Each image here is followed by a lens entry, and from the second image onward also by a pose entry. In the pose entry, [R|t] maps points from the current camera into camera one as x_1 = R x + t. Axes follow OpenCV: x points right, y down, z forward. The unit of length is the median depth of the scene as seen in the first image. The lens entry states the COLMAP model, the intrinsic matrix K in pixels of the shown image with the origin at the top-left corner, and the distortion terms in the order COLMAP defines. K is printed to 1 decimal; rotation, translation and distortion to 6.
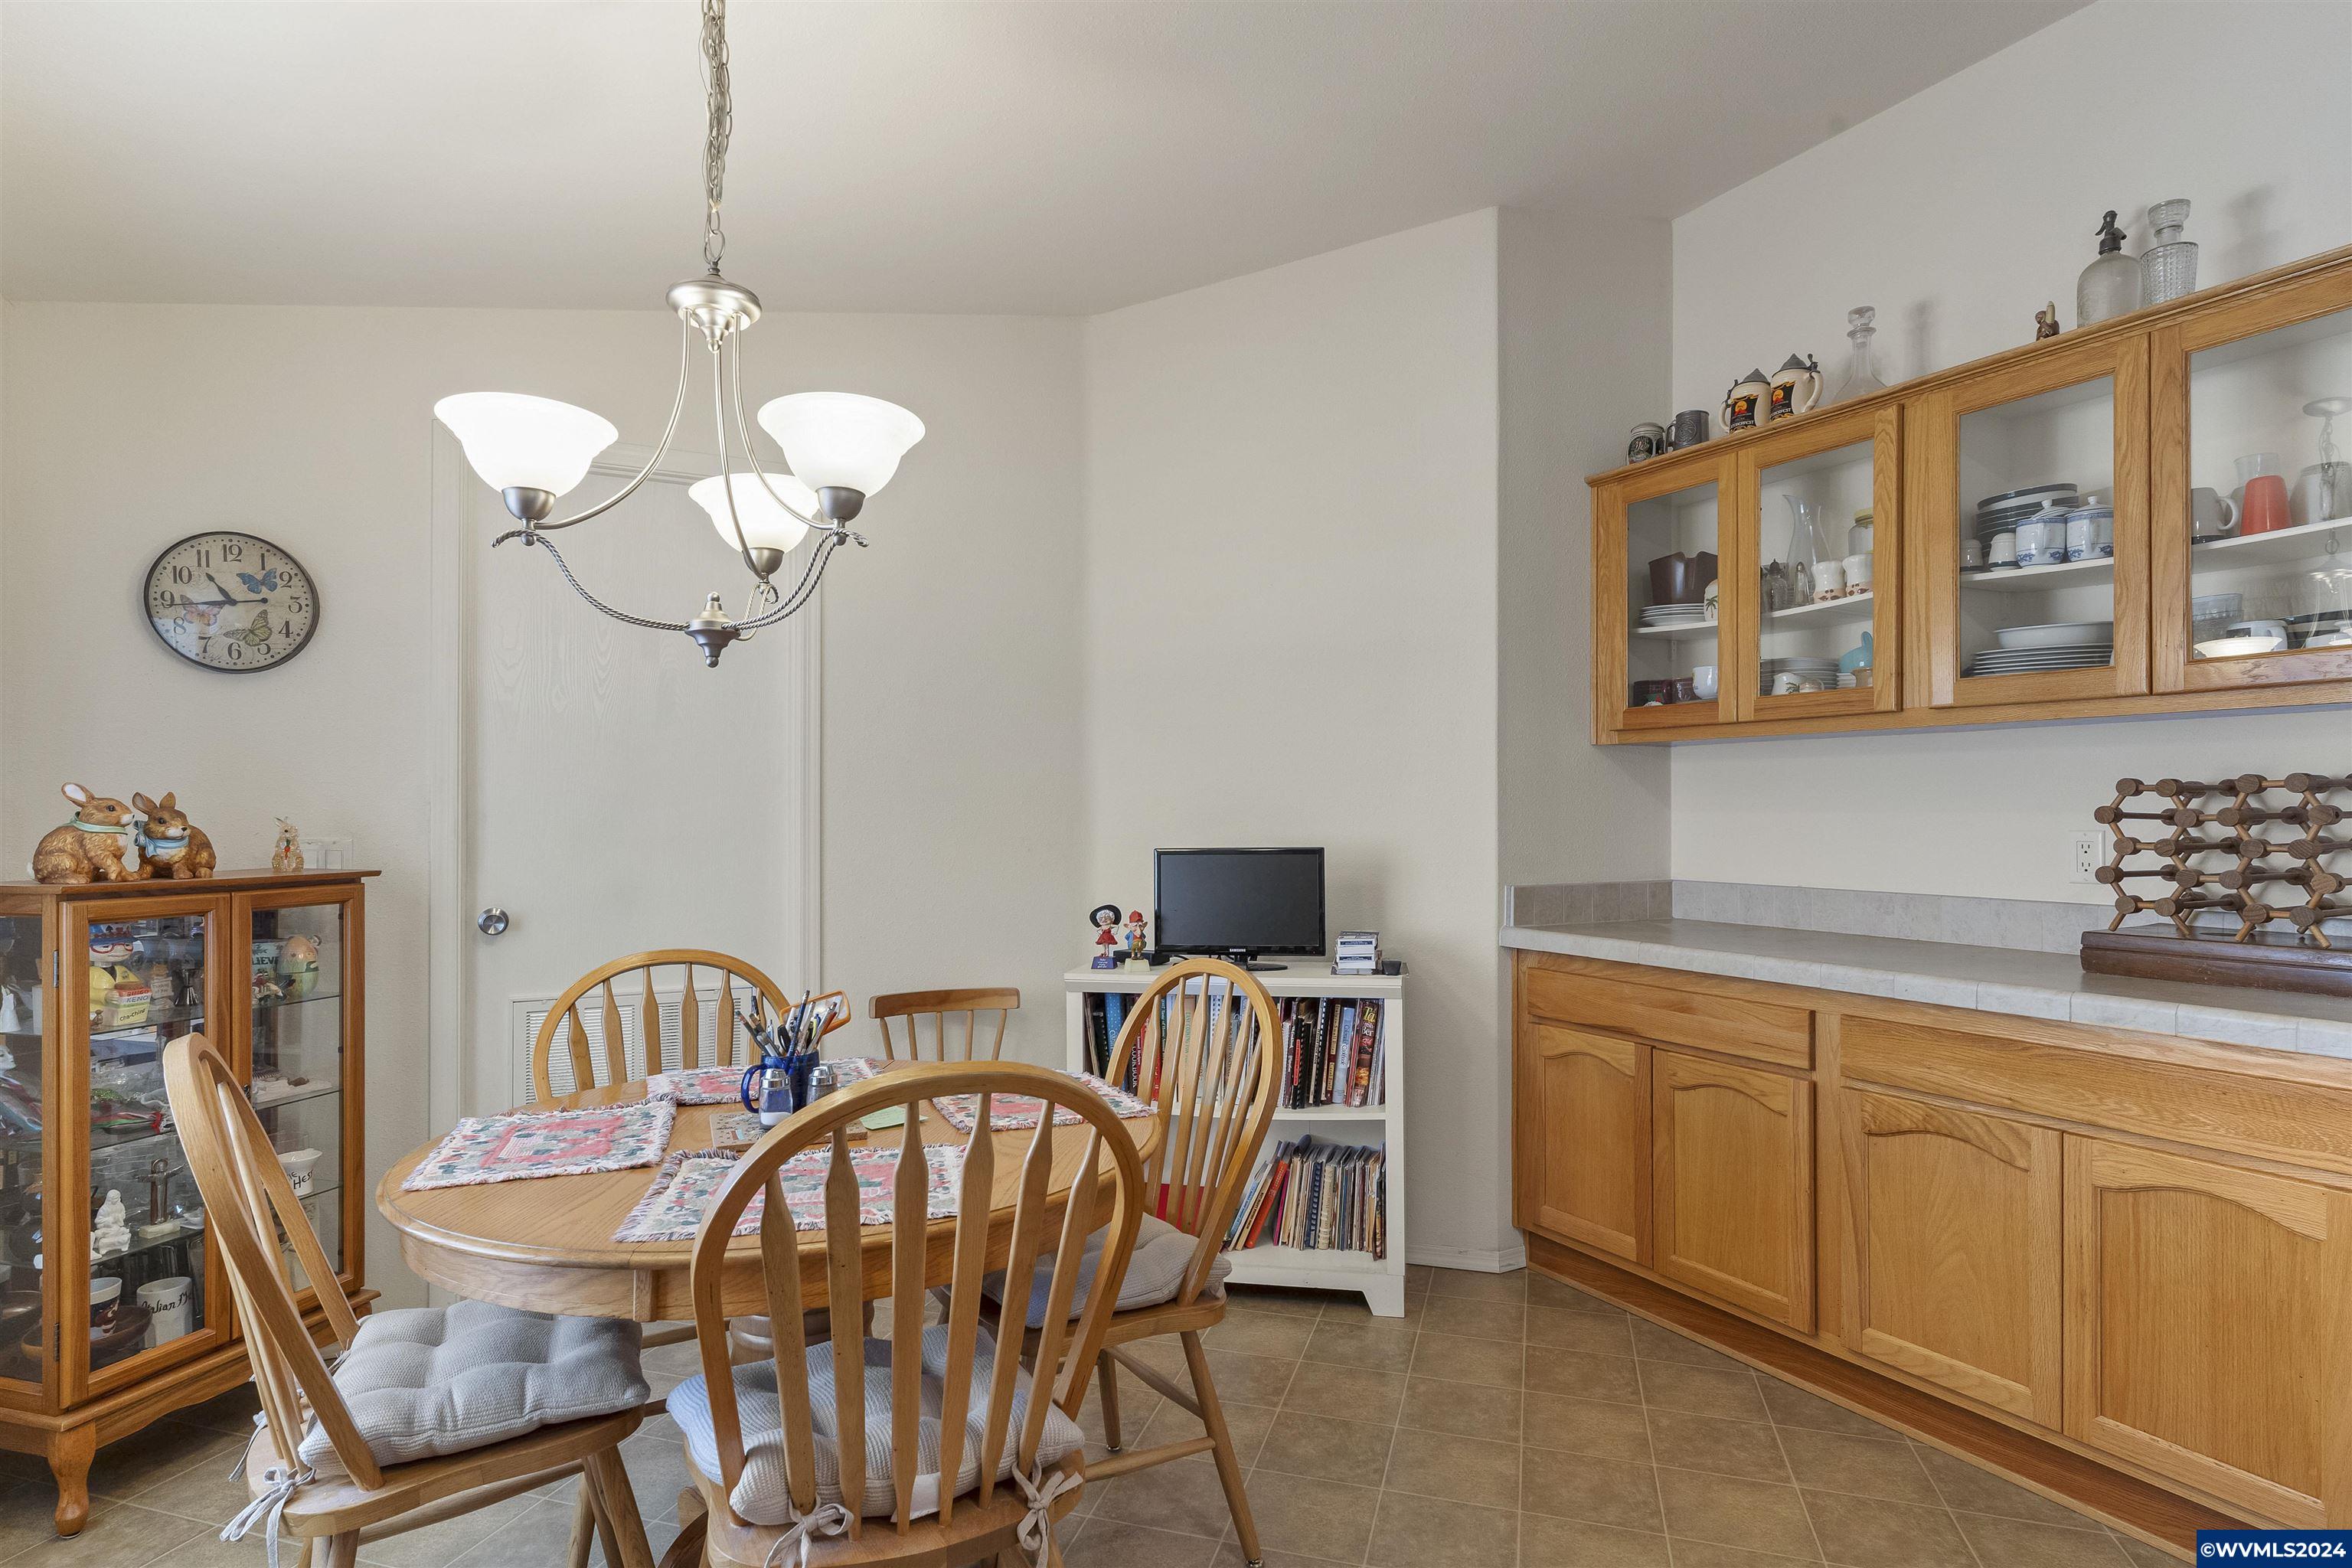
lens RADIAL K [[1285.4, 0, 1177.3], [0, 1285.4, 817.0], [0, 0, 1]] dist [0.002702, 0.000620]
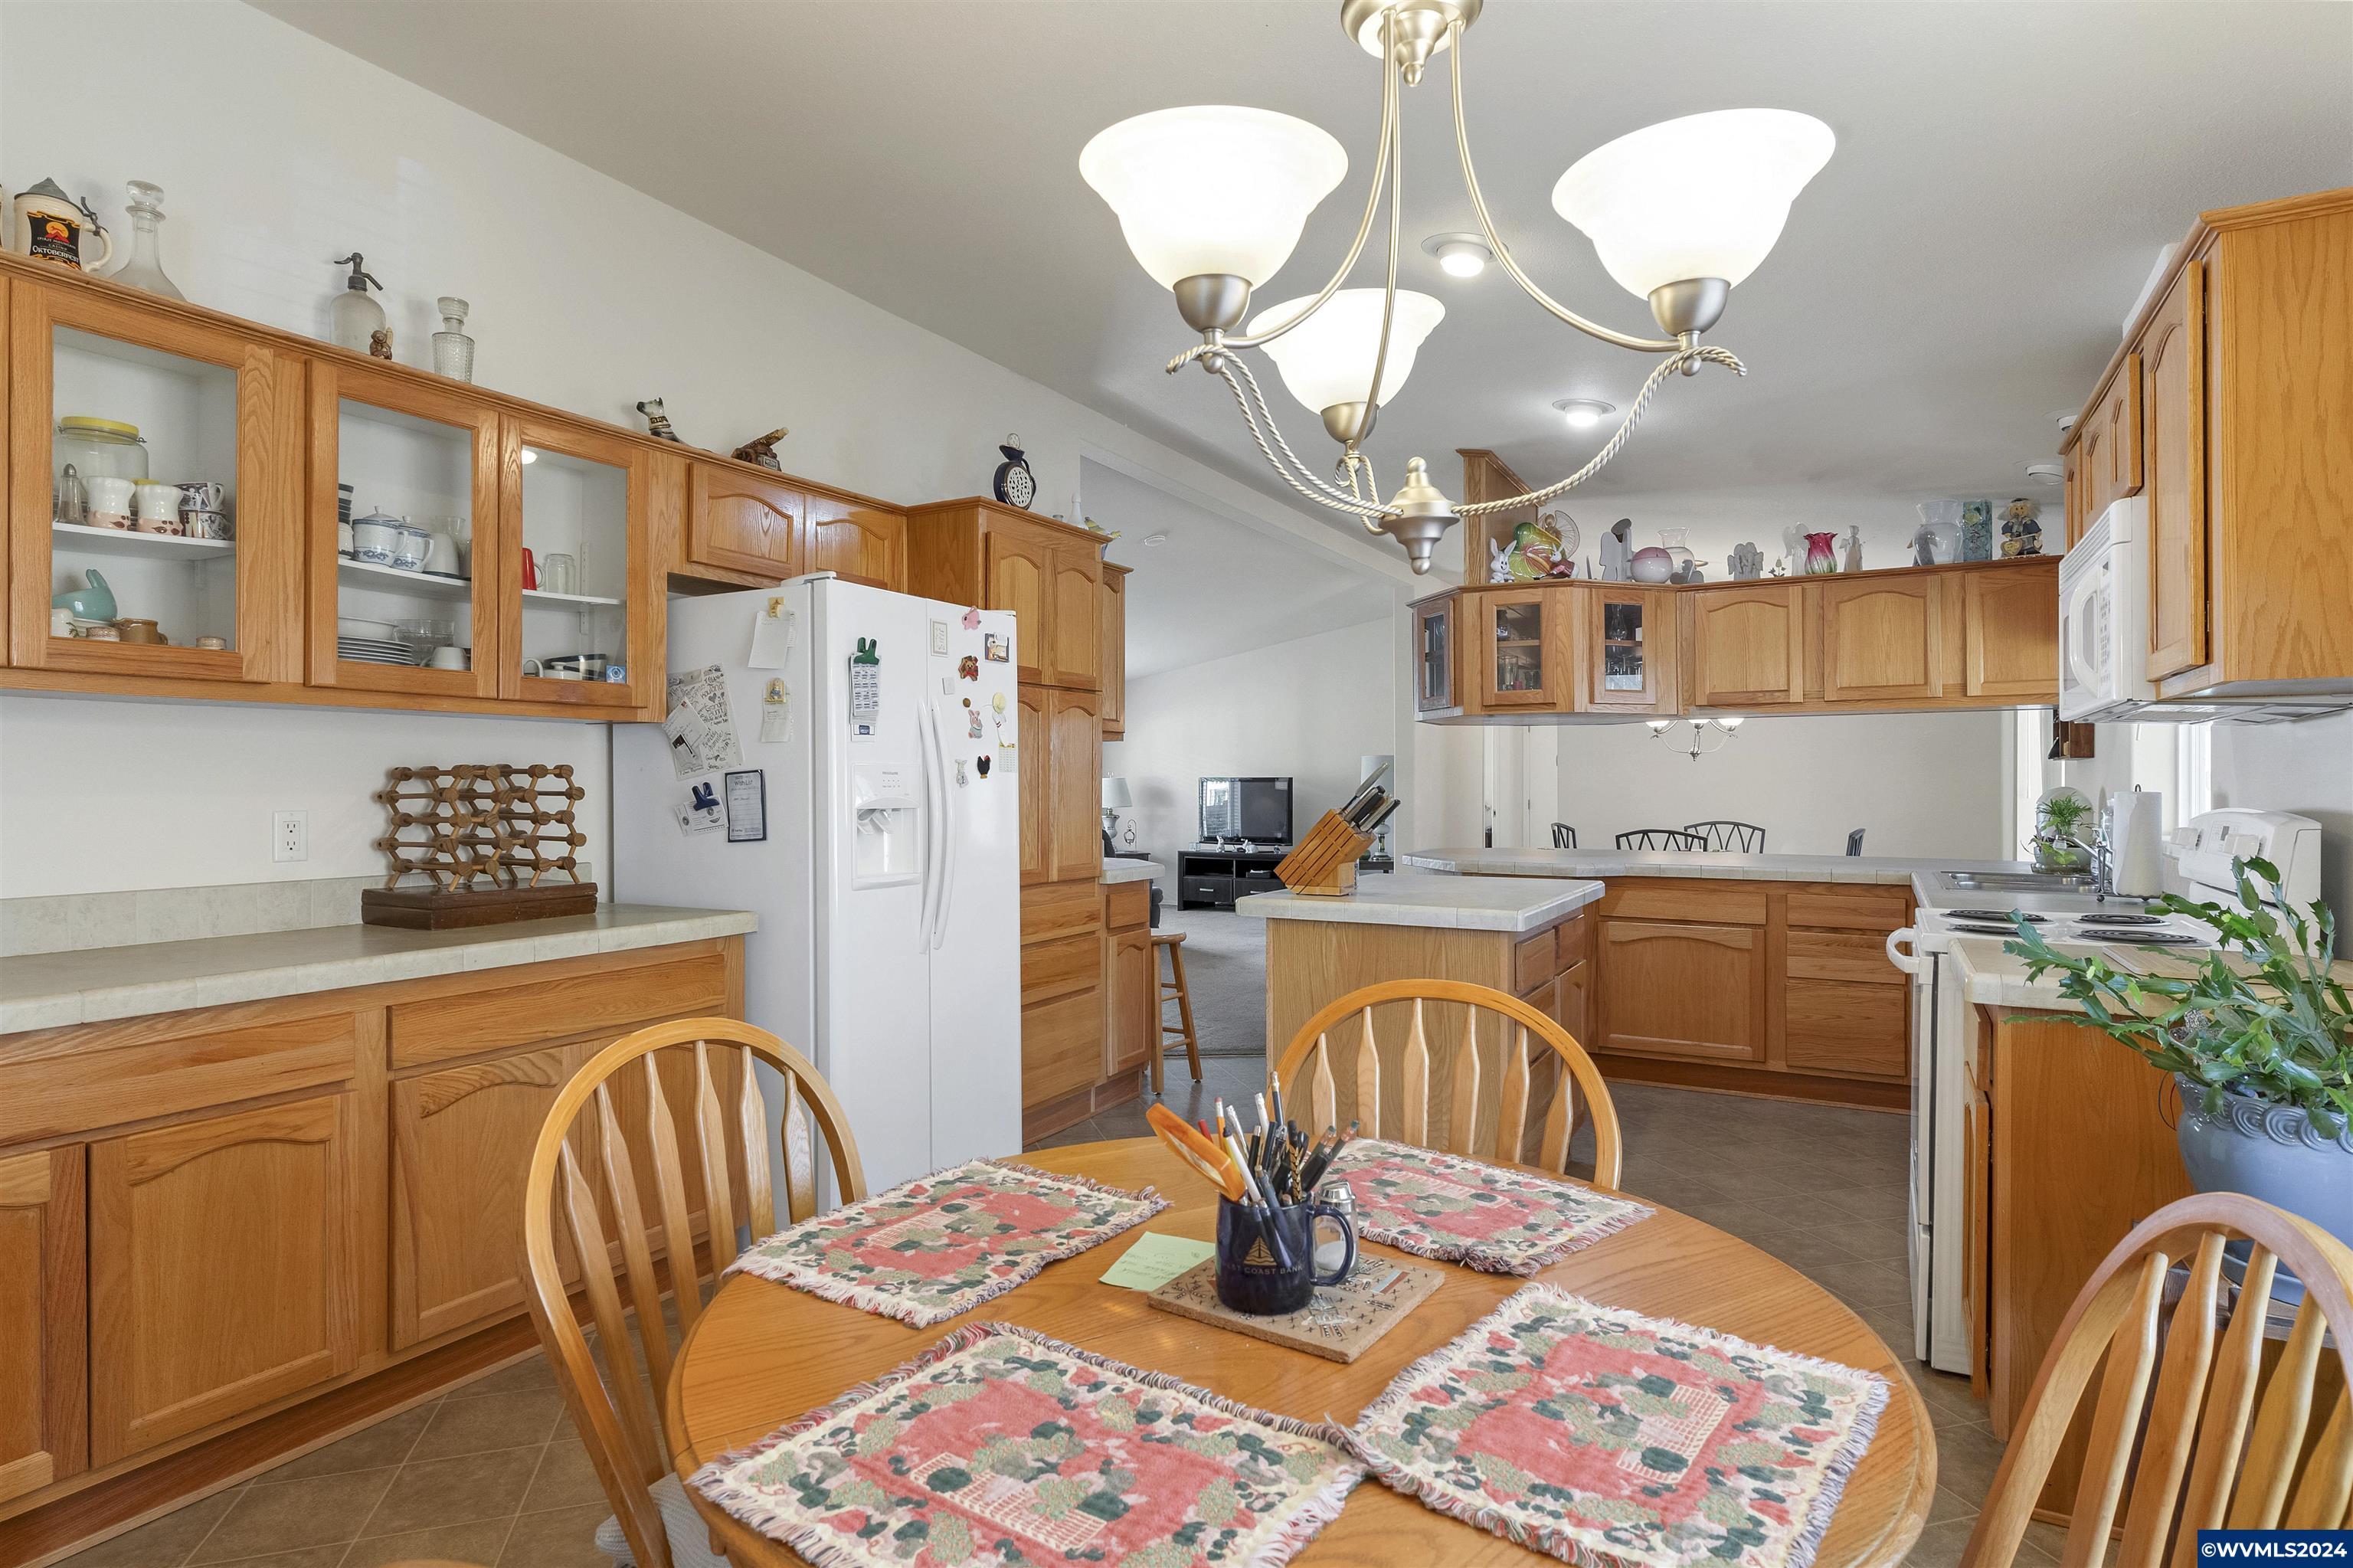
lens RADIAL K [[1262.7, 0, 1183.1], [0, 1262.7, 796.3], [0, 0, 1]] dist [0.000376, 0.000288]
pose [[-0.564098, -0.004476, 0.825695, -0.688003], [0.006817, 0.999926, 0.010078, -0.008219], [-0.825679, 0.011314, -0.564026, 1.221833]]
